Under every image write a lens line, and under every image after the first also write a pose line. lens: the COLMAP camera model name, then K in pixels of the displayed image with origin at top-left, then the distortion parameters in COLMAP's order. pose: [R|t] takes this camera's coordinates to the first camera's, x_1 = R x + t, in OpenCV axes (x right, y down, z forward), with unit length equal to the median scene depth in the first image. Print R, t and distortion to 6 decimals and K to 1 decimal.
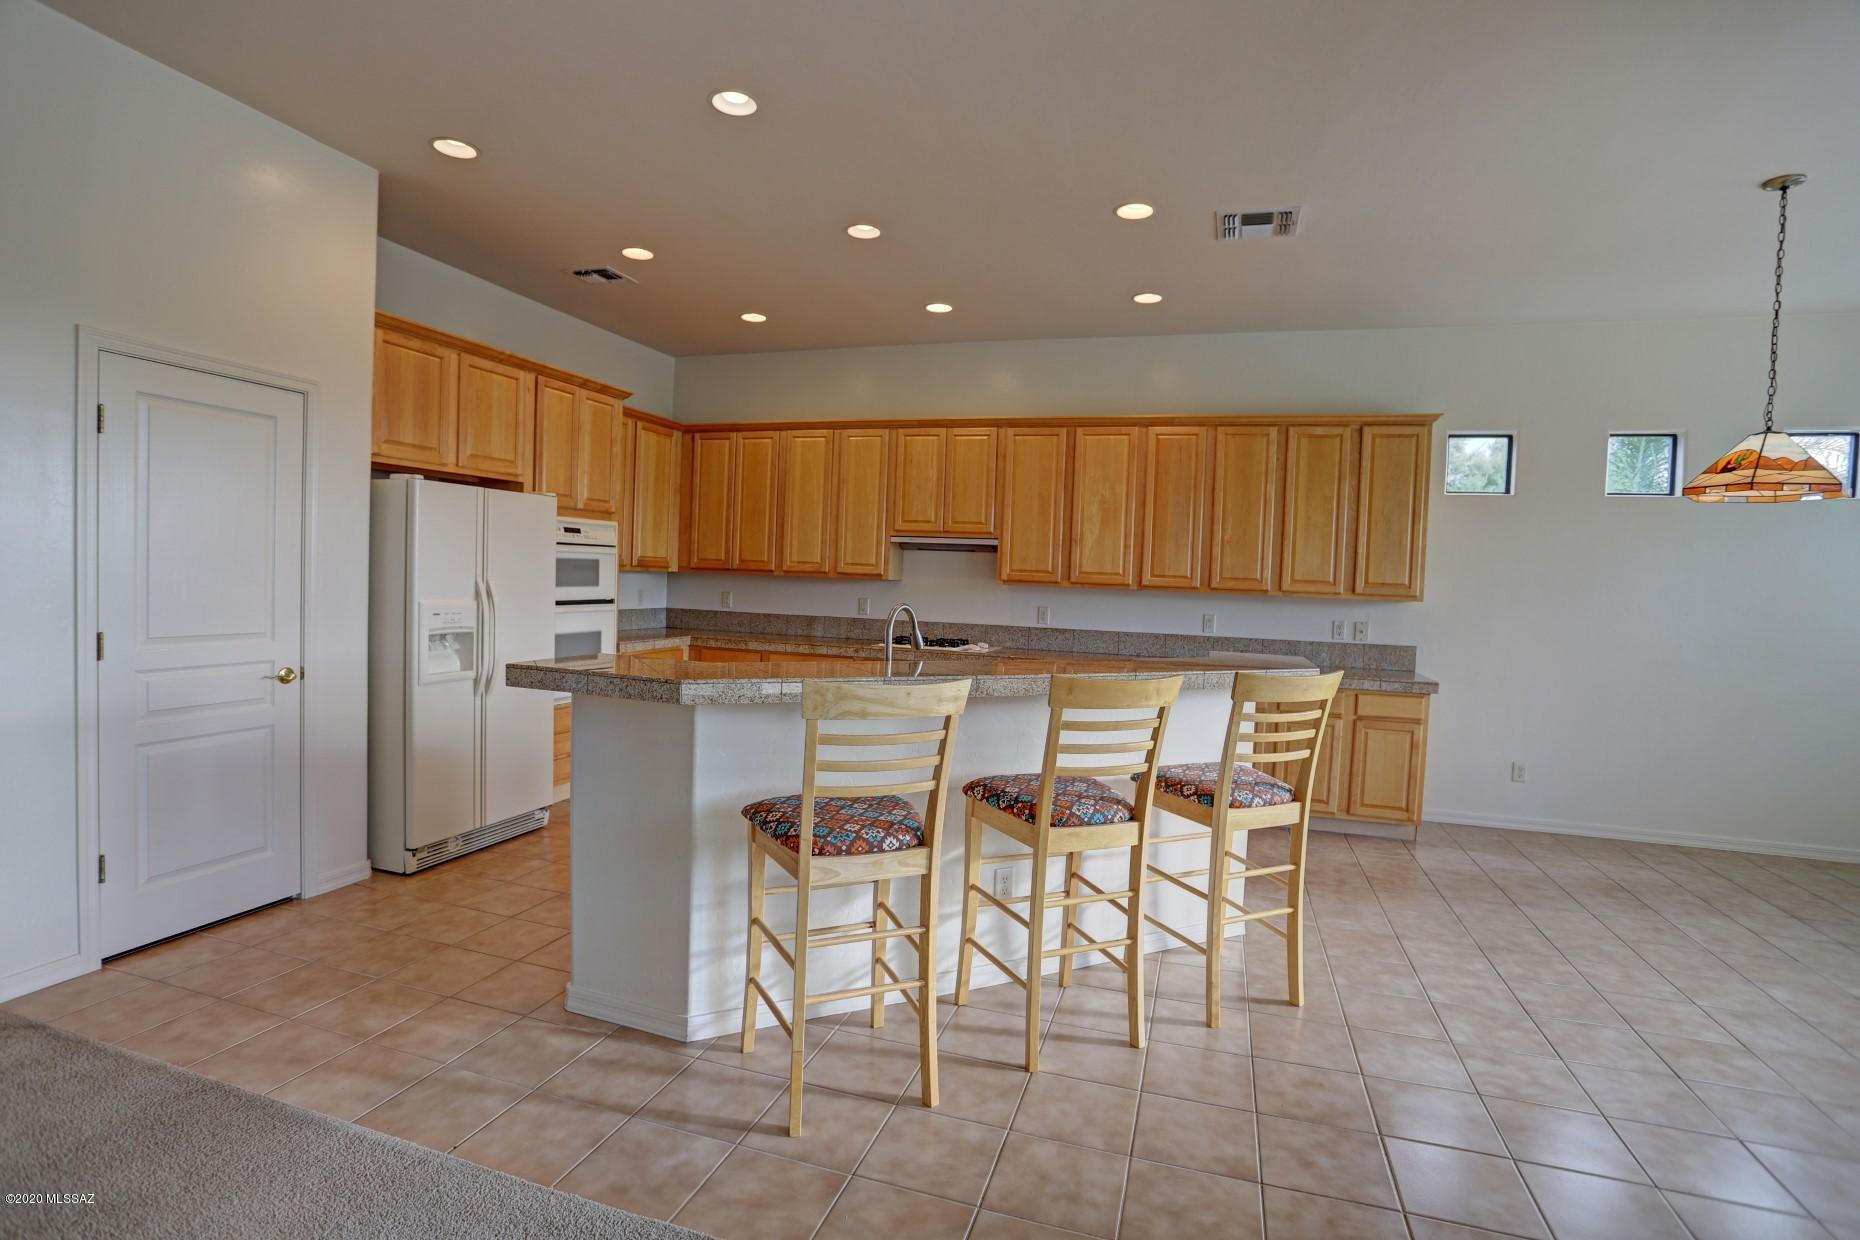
lens RADIAL K [[908.4, 0, 921.2], [0, 908.4, 614.0], [0, 0, 1]] dist [-0.080832, 0.040751]
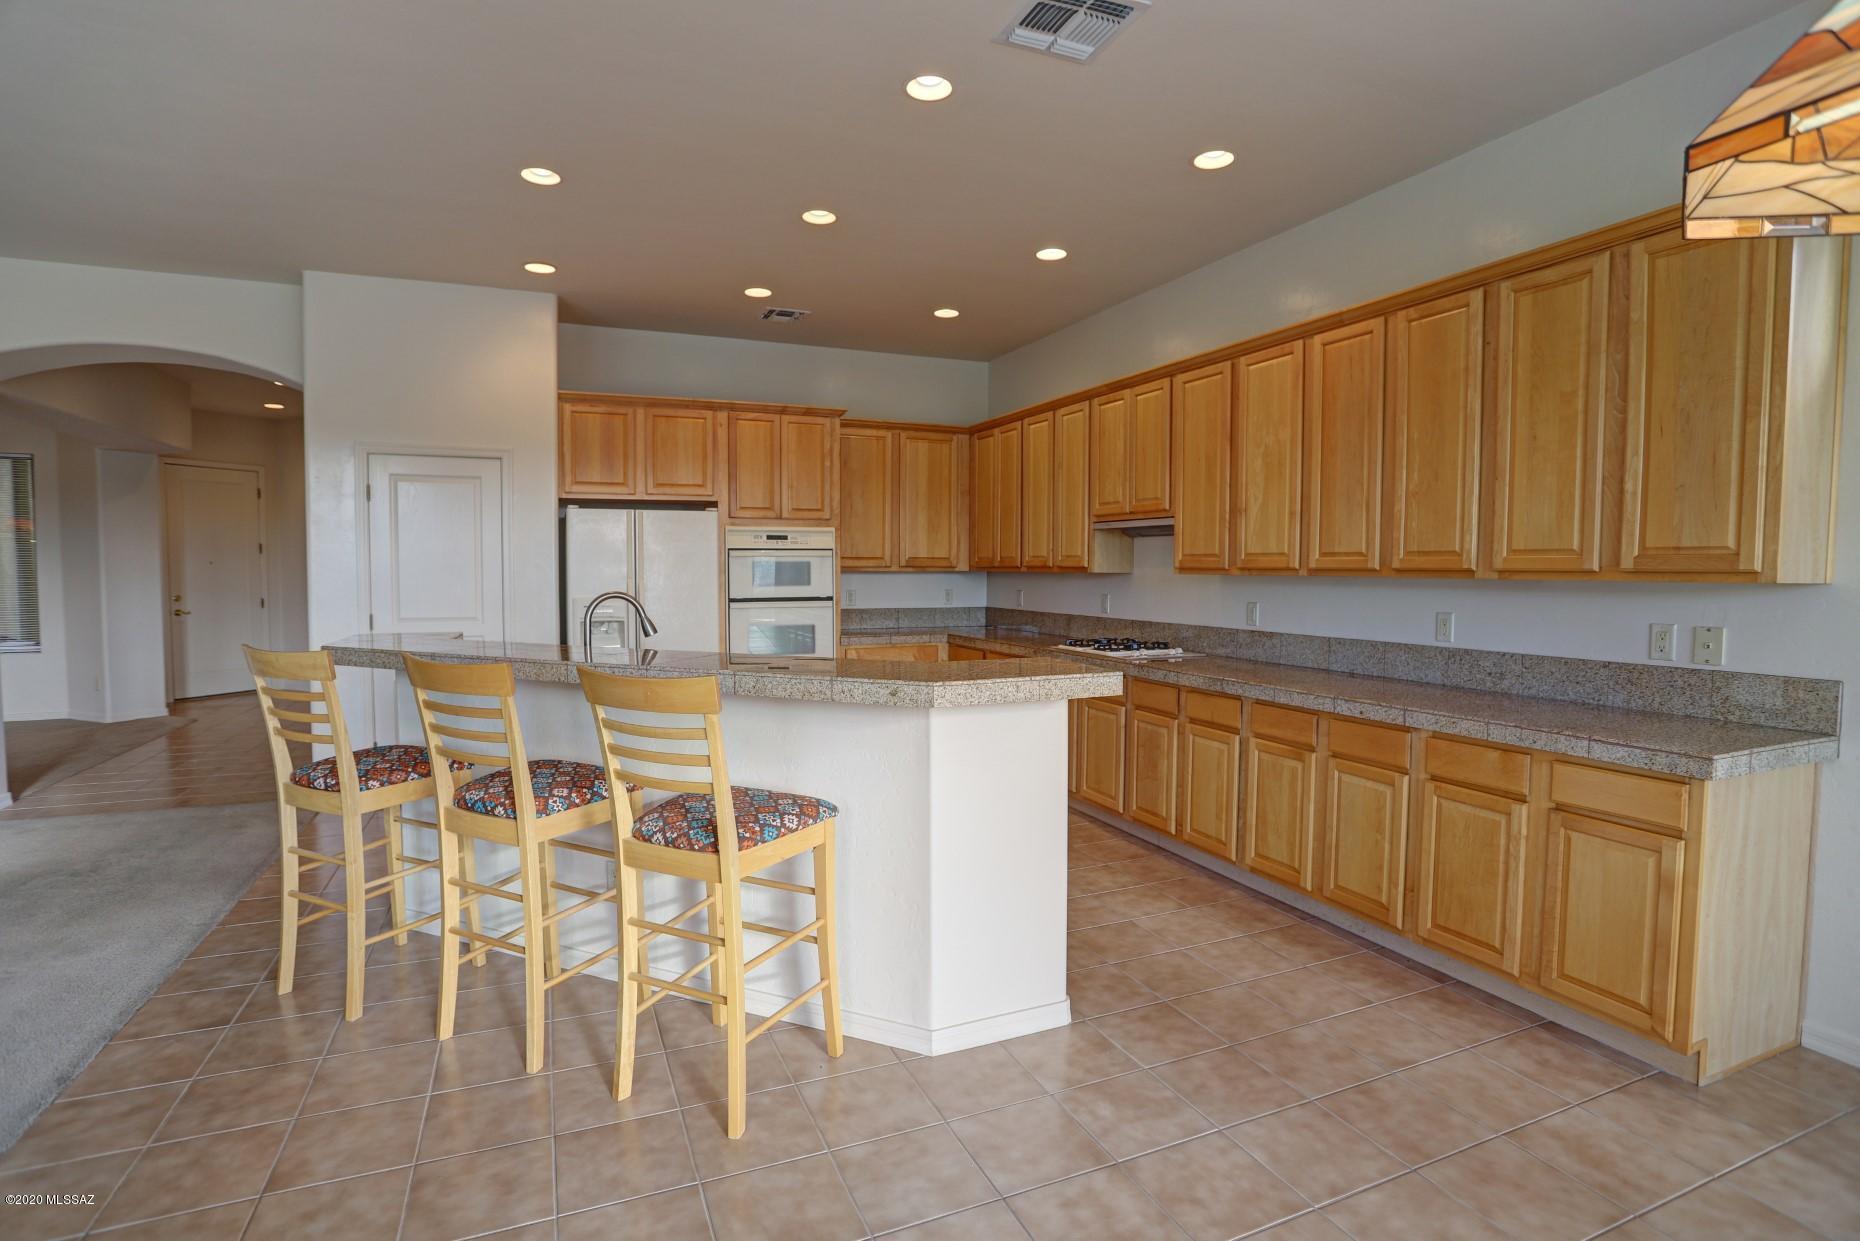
lens RADIAL K [[902.4, 0, 930.0], [0, 902.4, 620.5], [0, 0, 1]] dist [-0.068697, 0.021810]
pose [[0.653232, 0.009204, -0.757102, 0.600561], [-0.010172, 0.999943, 0.003380, 0.008326], [0.757090, 0.005493, 0.653288, 0.364120]]
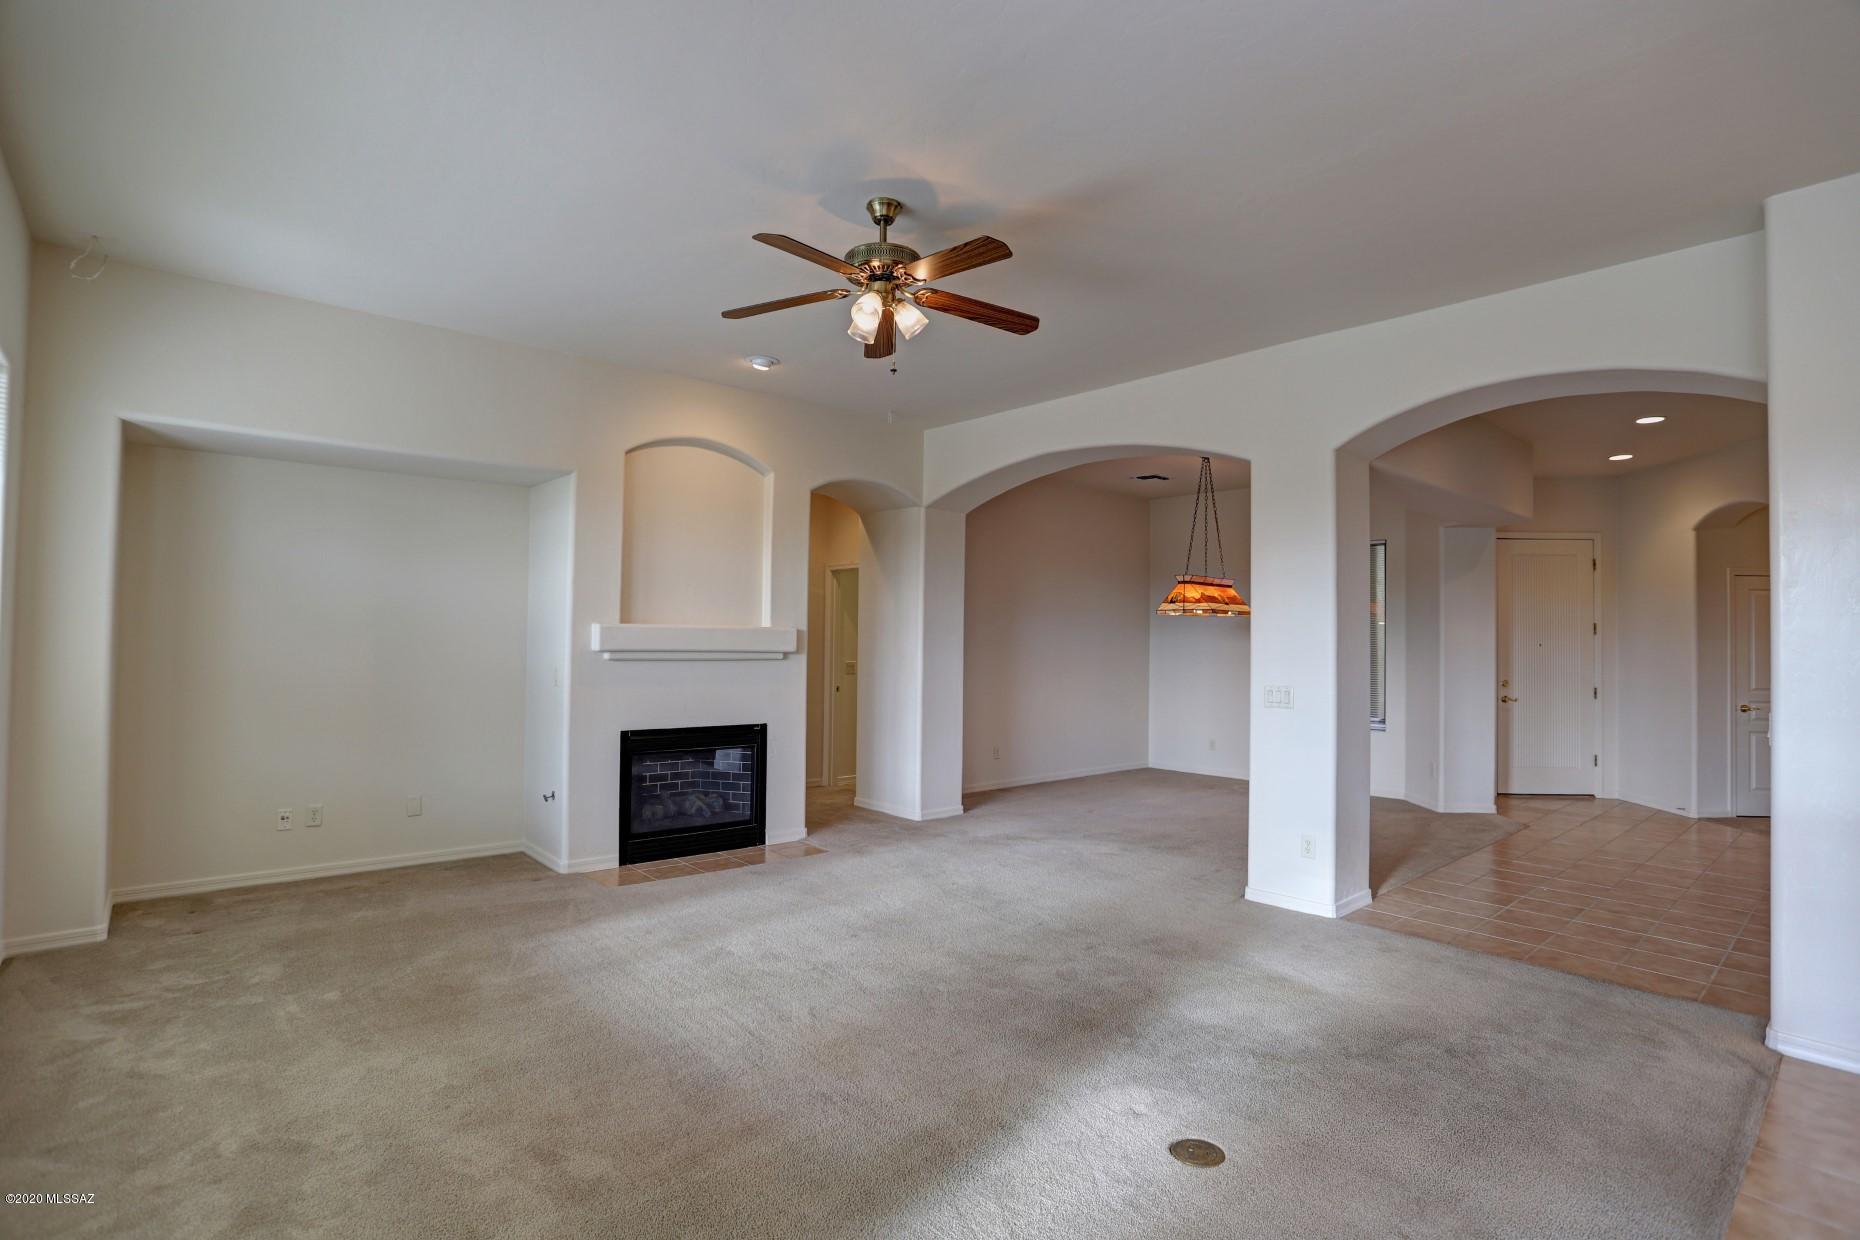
lens RADIAL K [[902.4, 0, 930.0], [0, 902.4, 620.0], [0, 0, 1]] dist [-0.068697, 0.021810]
pose [[-0.512525, -0.064397, -0.856254, 0.256165], [-0.066679, 0.997158, -0.035083, -0.003421], [0.856079, 0.039113, -0.515362, 0.283795]]
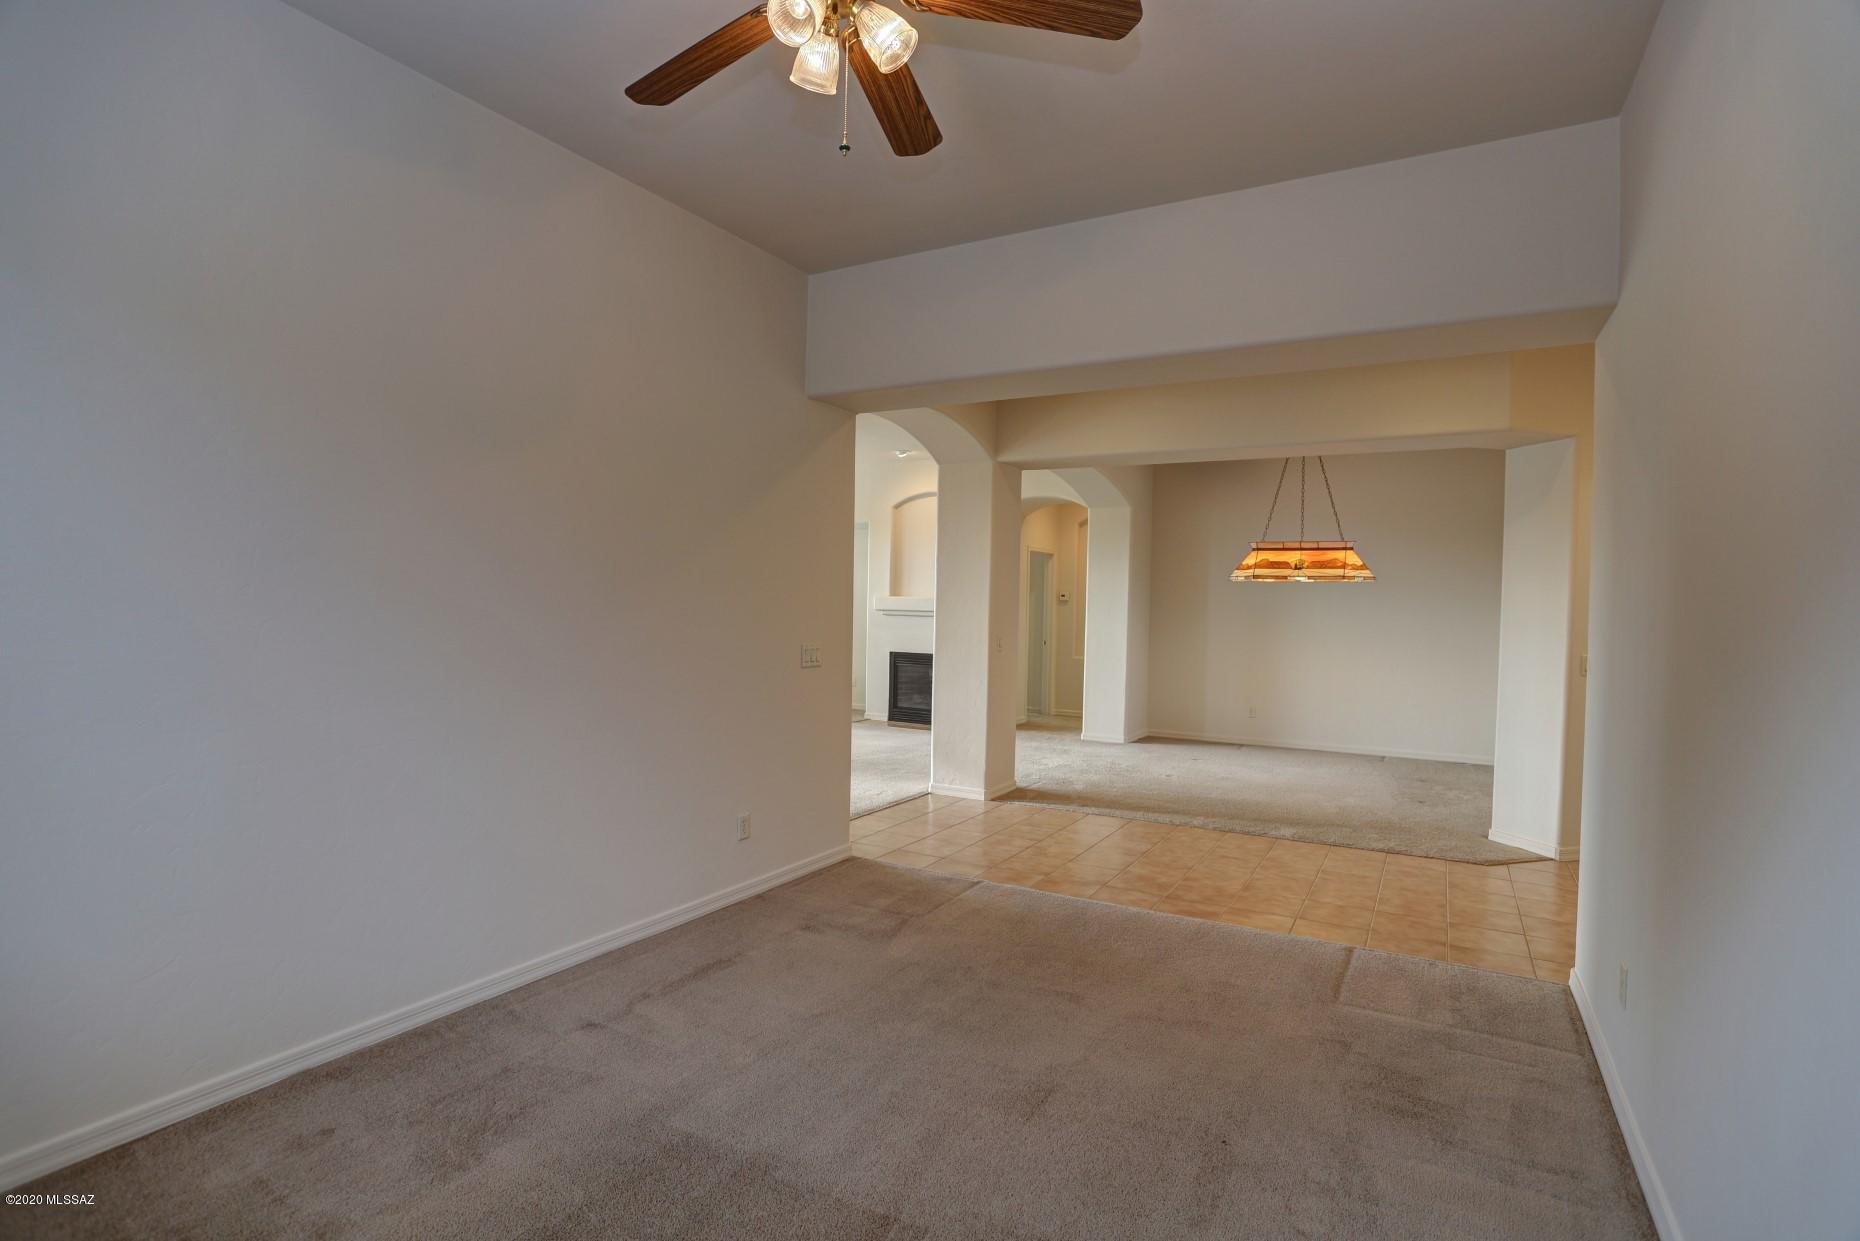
lens RADIAL K [[918.0, 0, 921.1], [0, 918.0, 609.9], [0, 0, 1]] dist [-0.082956, 0.038709]
pose [[-0.975370, -0.059566, 0.212381, -0.893074], [-0.048809, 0.997263, 0.055543, -0.094416], [-0.215108, 0.043809, -0.975607, 1.384512]]
